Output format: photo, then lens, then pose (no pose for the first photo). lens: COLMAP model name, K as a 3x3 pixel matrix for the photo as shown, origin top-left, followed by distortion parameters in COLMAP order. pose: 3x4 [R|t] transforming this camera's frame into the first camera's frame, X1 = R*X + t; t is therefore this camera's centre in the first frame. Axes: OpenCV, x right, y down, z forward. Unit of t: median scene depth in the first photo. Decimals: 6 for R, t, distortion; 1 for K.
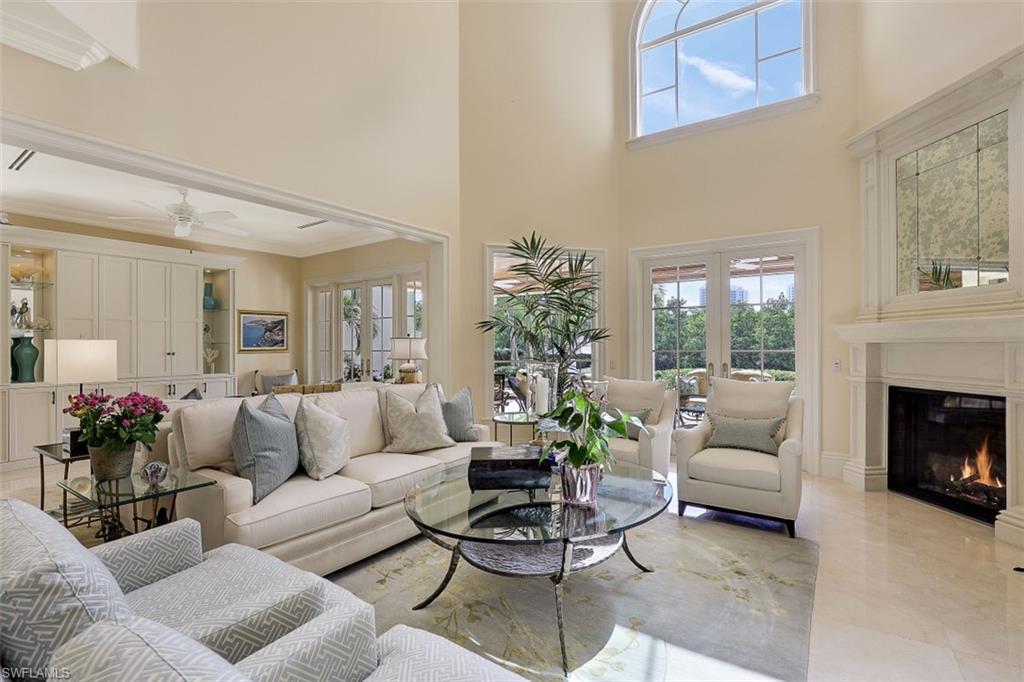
lens RADIAL K [[474.1, 0, 517.4], [0, 474.1, 336.2], [0, 0, 1]] dist [-0.022442, -0.000110]
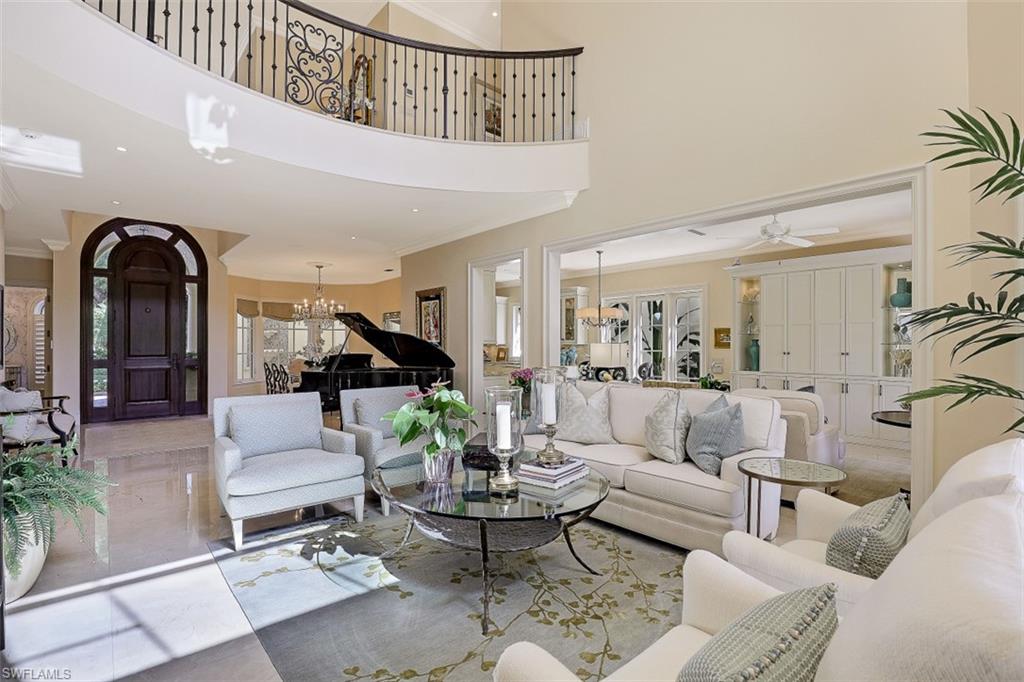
lens RADIAL K [[474.1, 0, 517.4], [0, 474.1, 336.2], [0, 0, 1]] dist [-0.022442, -0.000110]
pose [[-0.243923, -0.013280, -0.969704, 0.542982], [0.016482, 0.999705, -0.017836, 0.005249], [0.969654, -0.020333, -0.243633, 0.653502]]
